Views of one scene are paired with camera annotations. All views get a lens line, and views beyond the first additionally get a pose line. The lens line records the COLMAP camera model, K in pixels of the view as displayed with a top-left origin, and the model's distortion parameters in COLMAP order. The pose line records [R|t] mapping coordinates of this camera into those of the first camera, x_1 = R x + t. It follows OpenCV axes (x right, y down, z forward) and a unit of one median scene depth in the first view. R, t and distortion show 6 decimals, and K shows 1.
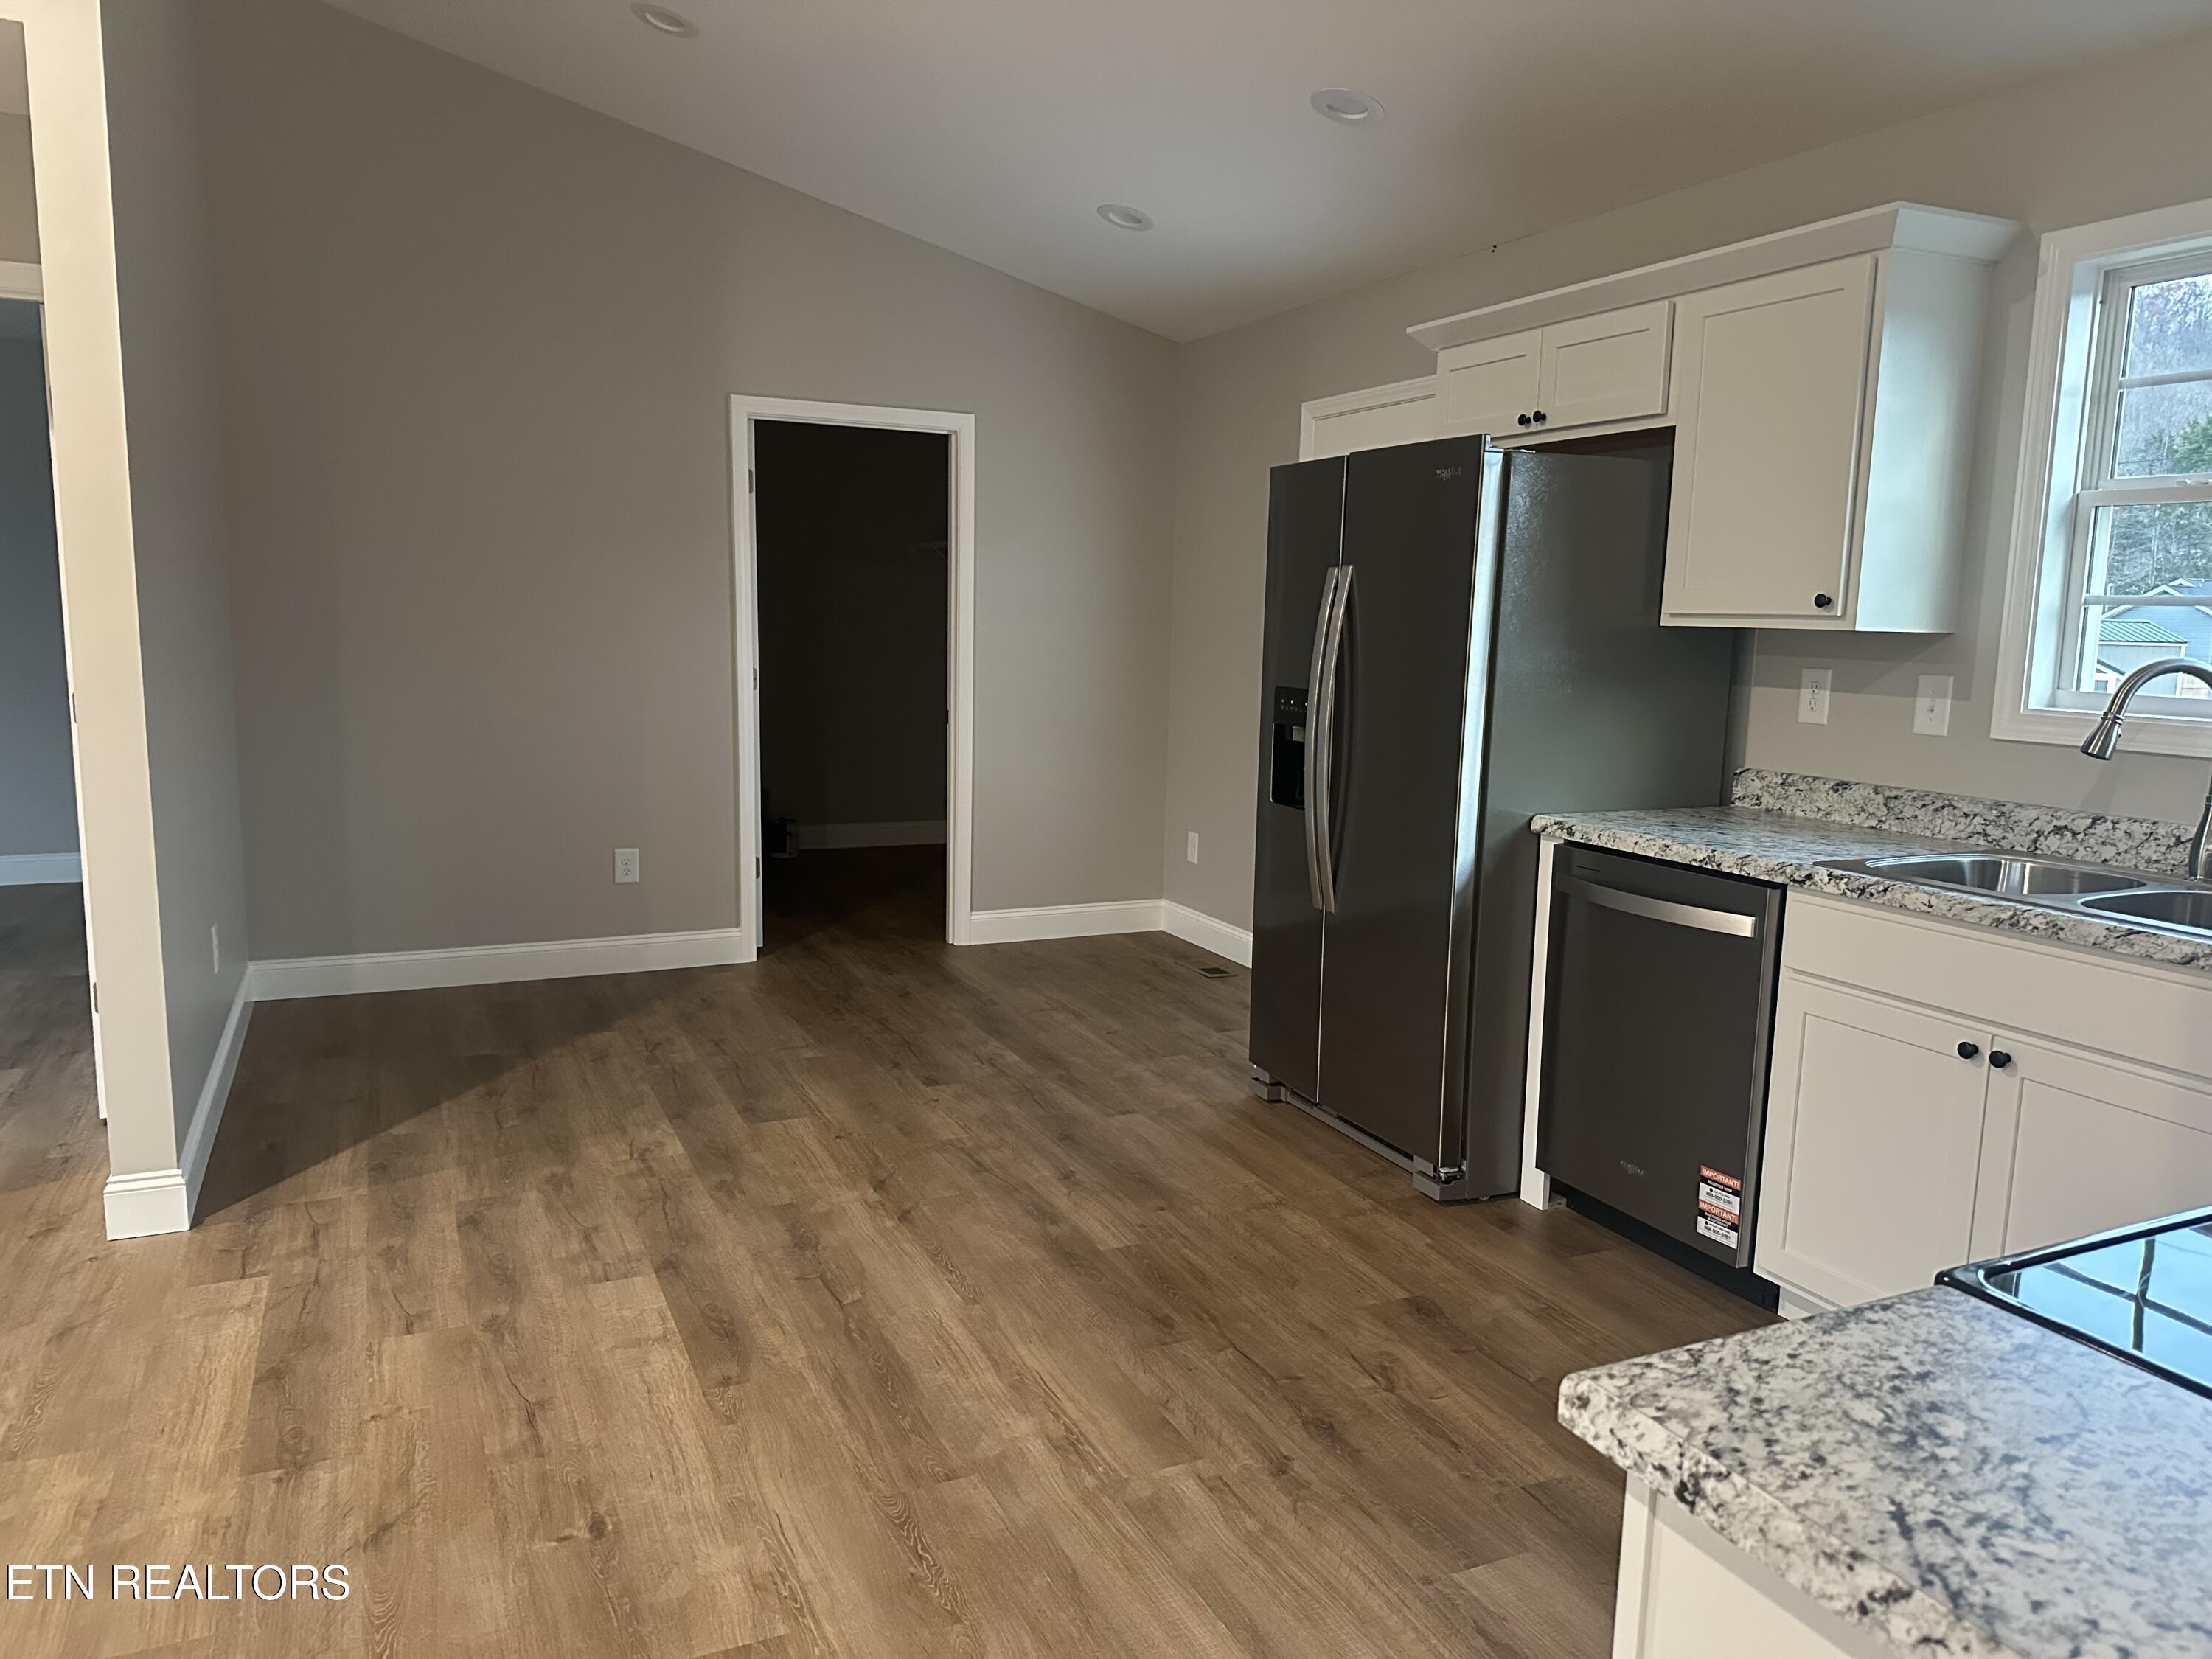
lens RADIAL K [[1551.6, 0, 1094.3], [0, 1551.6, 825.8], [0, 0, 1]] dist [0.045077, -0.044821]
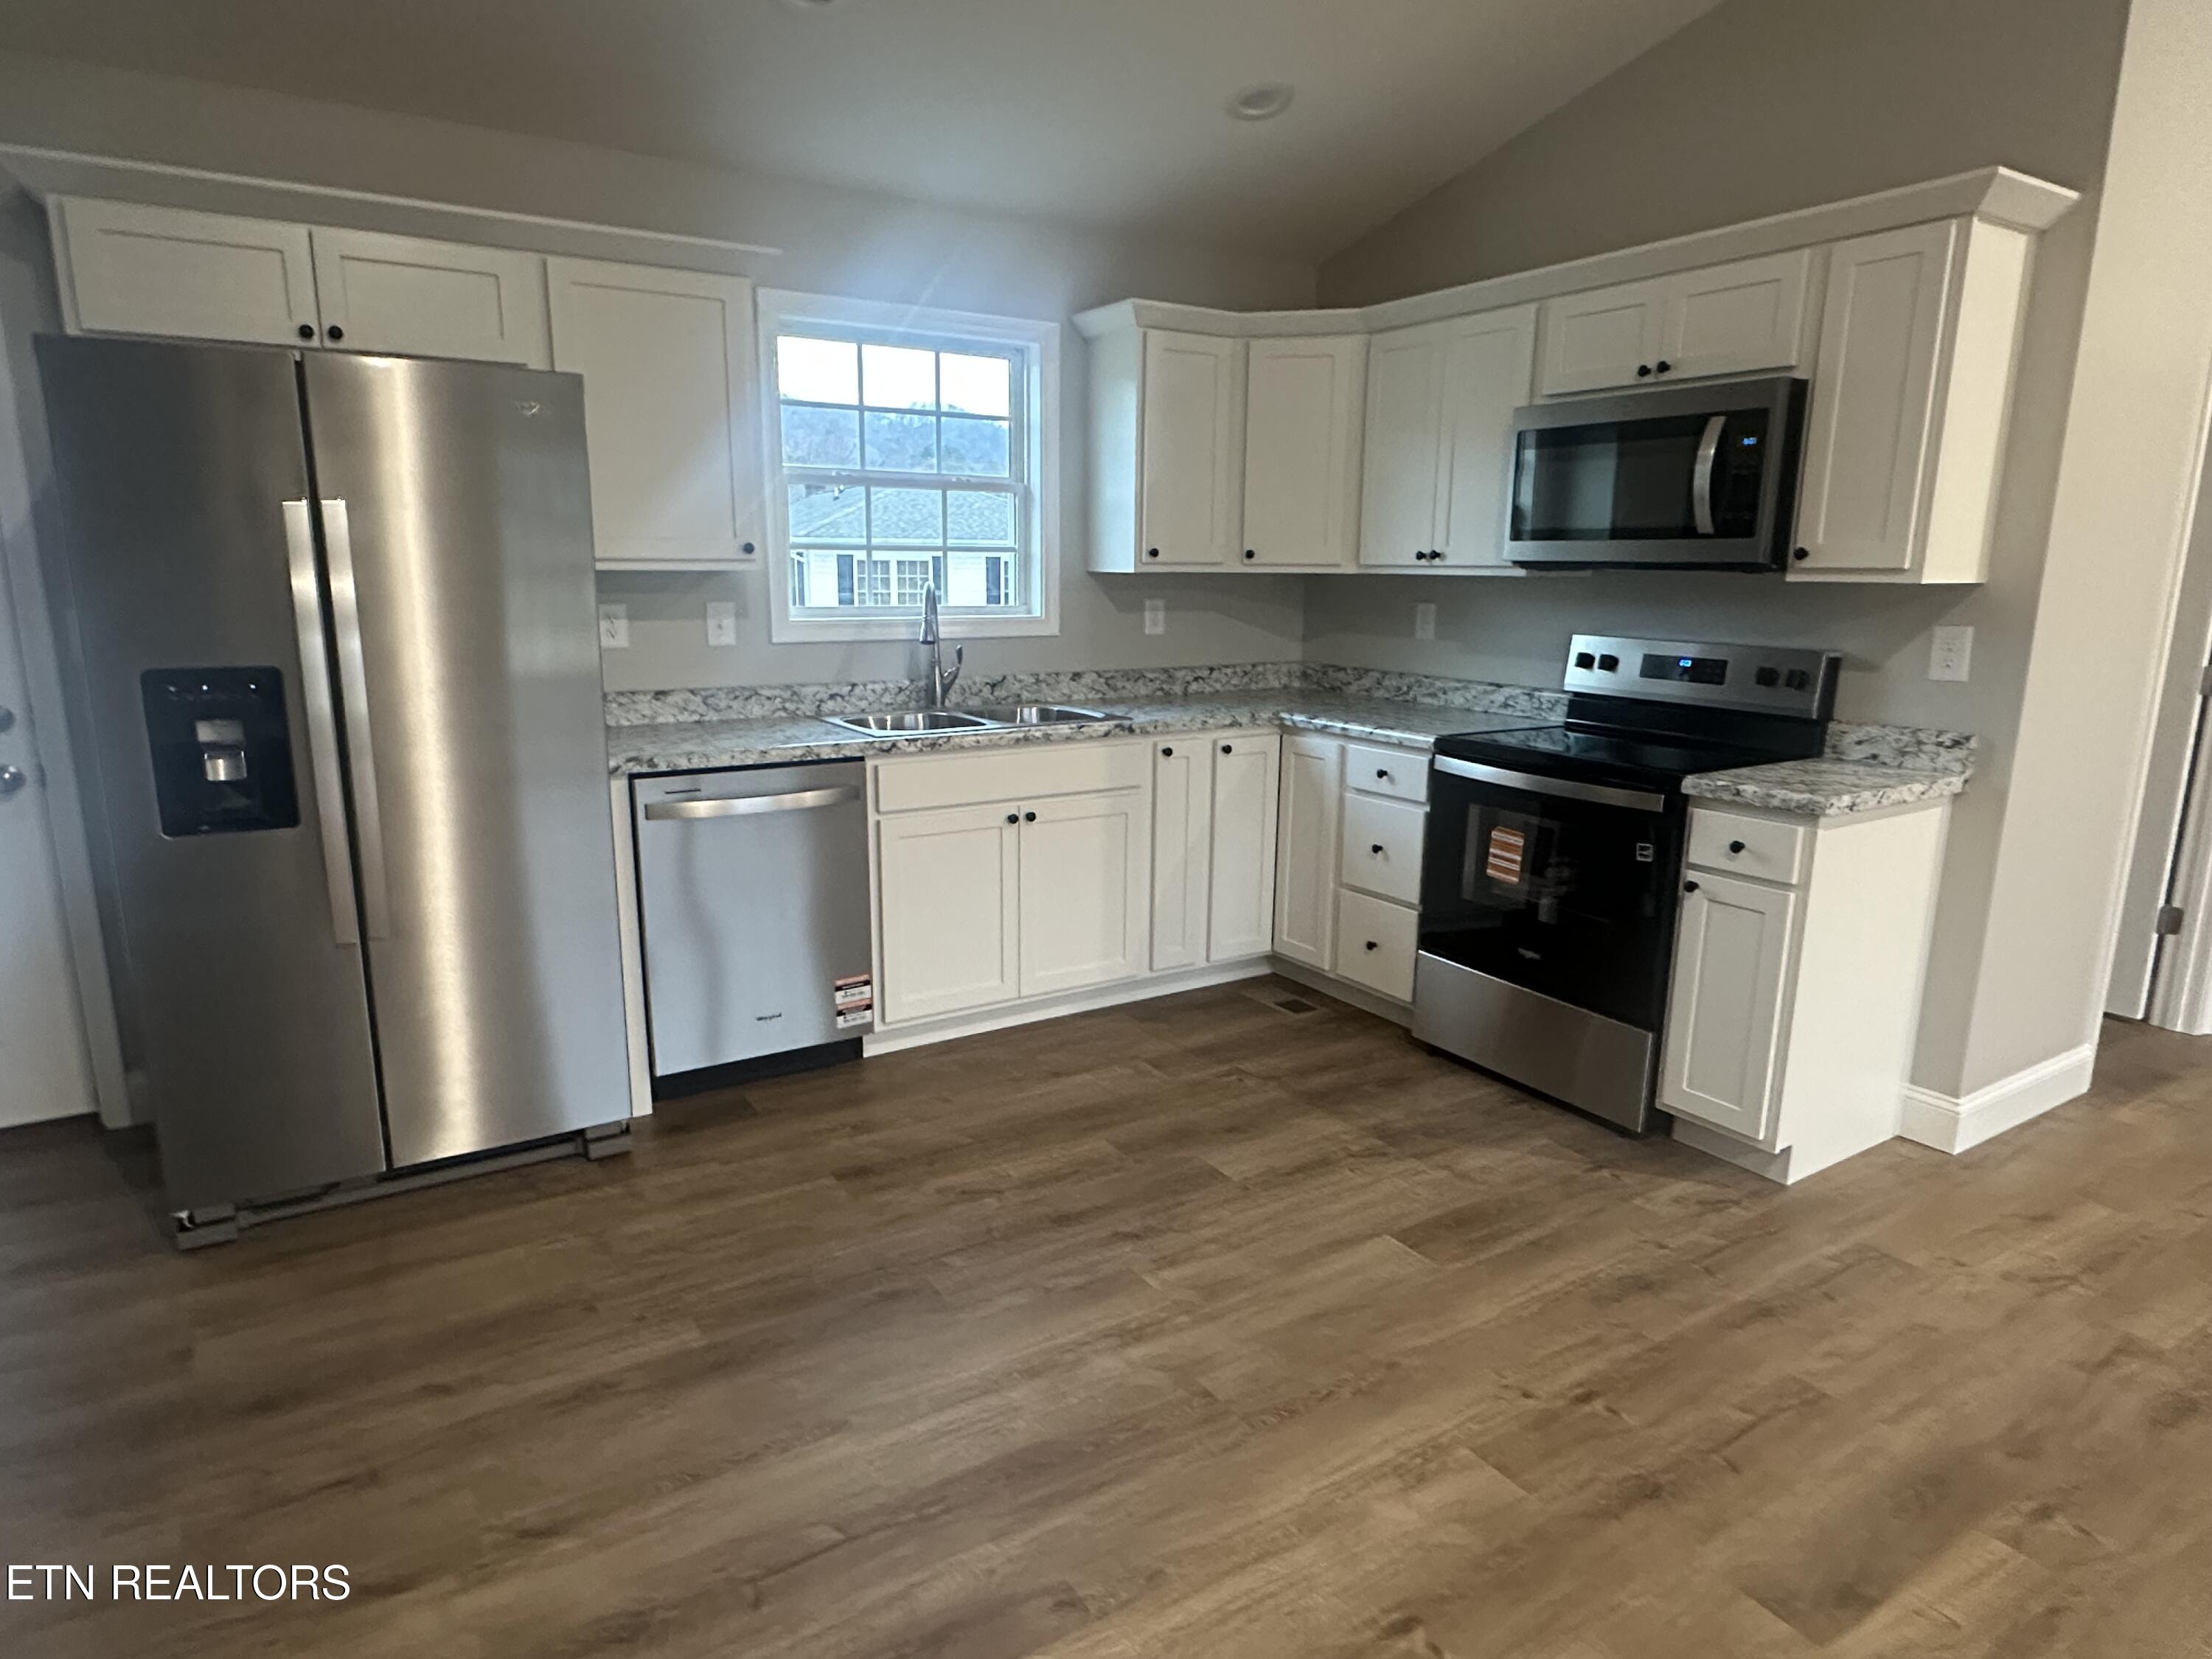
lens RADIAL K [[1285.2, 0, 1097.4], [0, 1285.2, 828.4], [0, 0, 1]] dist [0.020635, -0.001693]
pose [[-0.131870, -0.226738, 0.964987, -0.681055], [0.126839, 0.961627, 0.243282, -0.147957], [-0.983119, 0.154480, -0.098050, 0.878420]]
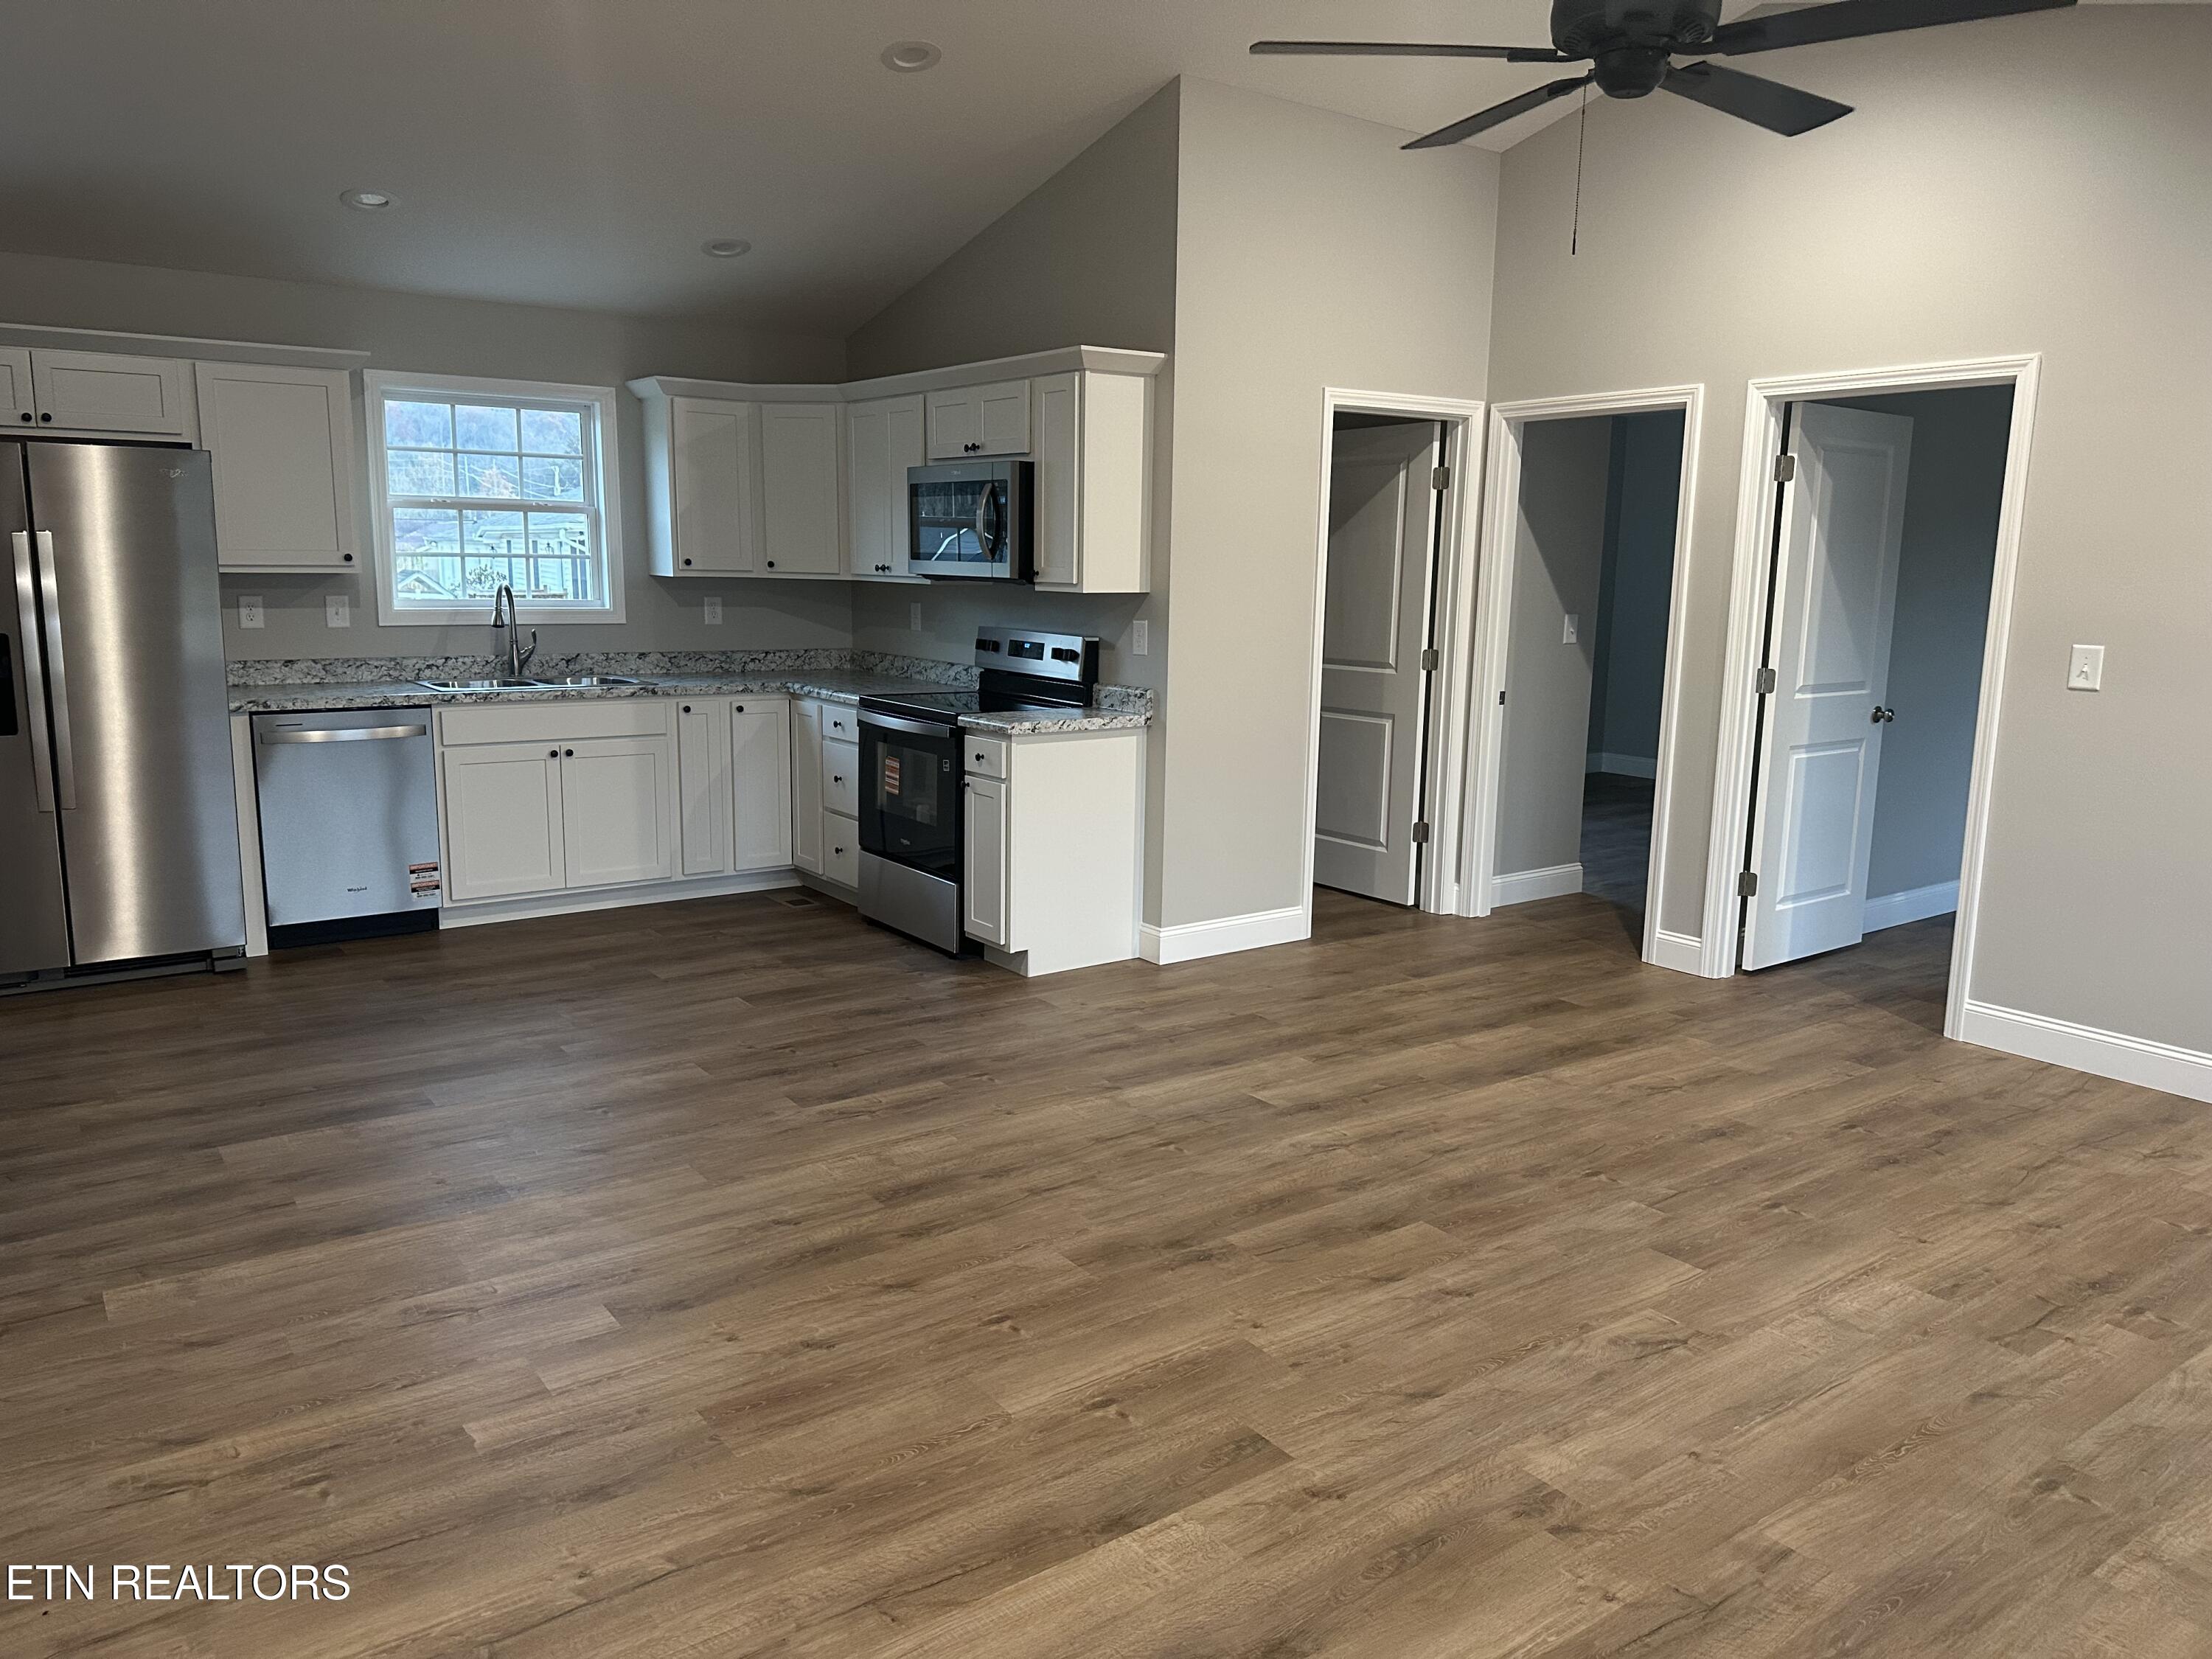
lens RADIAL K [[1551.6, 0, 1101.8], [0, 1551.6, 826.1], [0, 0, 1]] dist [0.045077, -0.044821]
pose [[-0.202255, -0.195258, 0.959670, -1.575458], [0.113104, 0.968708, 0.220934, -0.147887], [-0.972780, 0.153228, -0.173842, 0.522408]]
